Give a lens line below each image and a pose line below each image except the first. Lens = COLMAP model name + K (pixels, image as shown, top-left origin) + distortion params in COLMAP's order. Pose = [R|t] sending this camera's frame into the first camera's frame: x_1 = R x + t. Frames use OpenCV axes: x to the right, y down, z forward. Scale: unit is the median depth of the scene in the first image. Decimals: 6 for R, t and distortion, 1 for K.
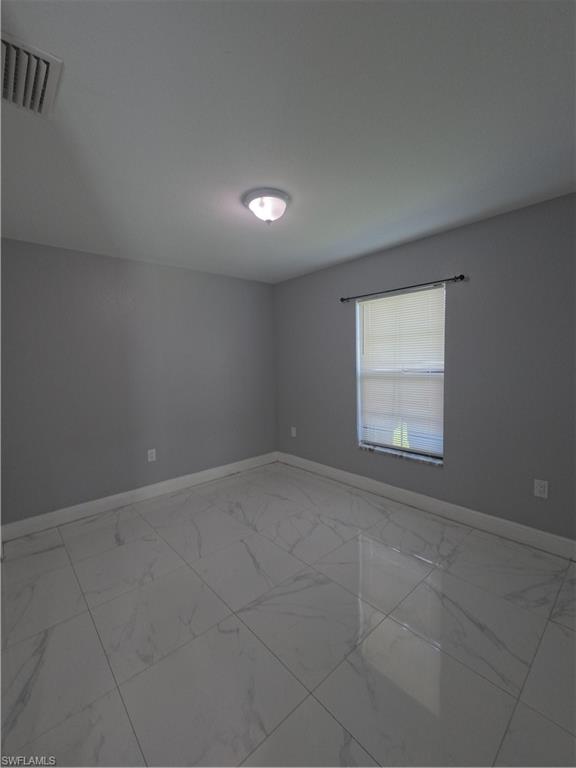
lens RADIAL K [[324.1, 0, 288.4], [0, 324.1, 384.8], [0, 0, 1]] dist [0.003502, 0.000146]
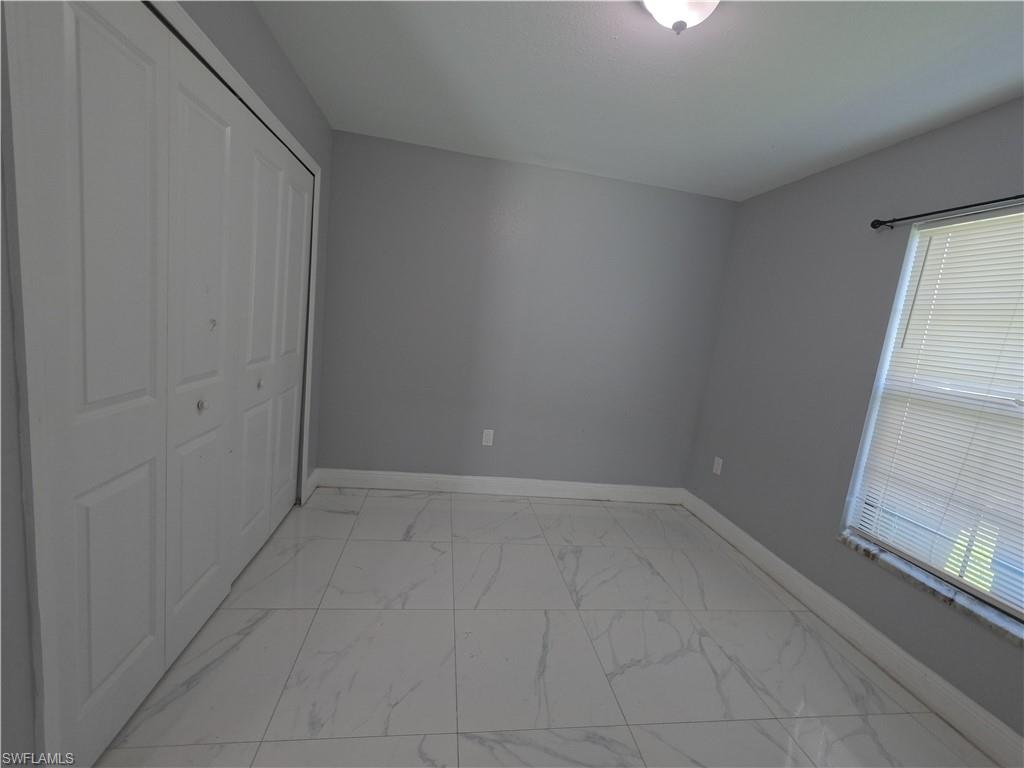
lens RADIAL K [[432.1, 0, 516.0], [0, 432.1, 383.1], [0, 0, 1]] dist [0.003502, 0.000146]
pose [[0.829431, 0.202291, -0.520694, 0.114863], [-0.180682, 0.979173, 0.092597, -0.003543], [0.528581, 0.017277, 0.848707, 0.219173]]
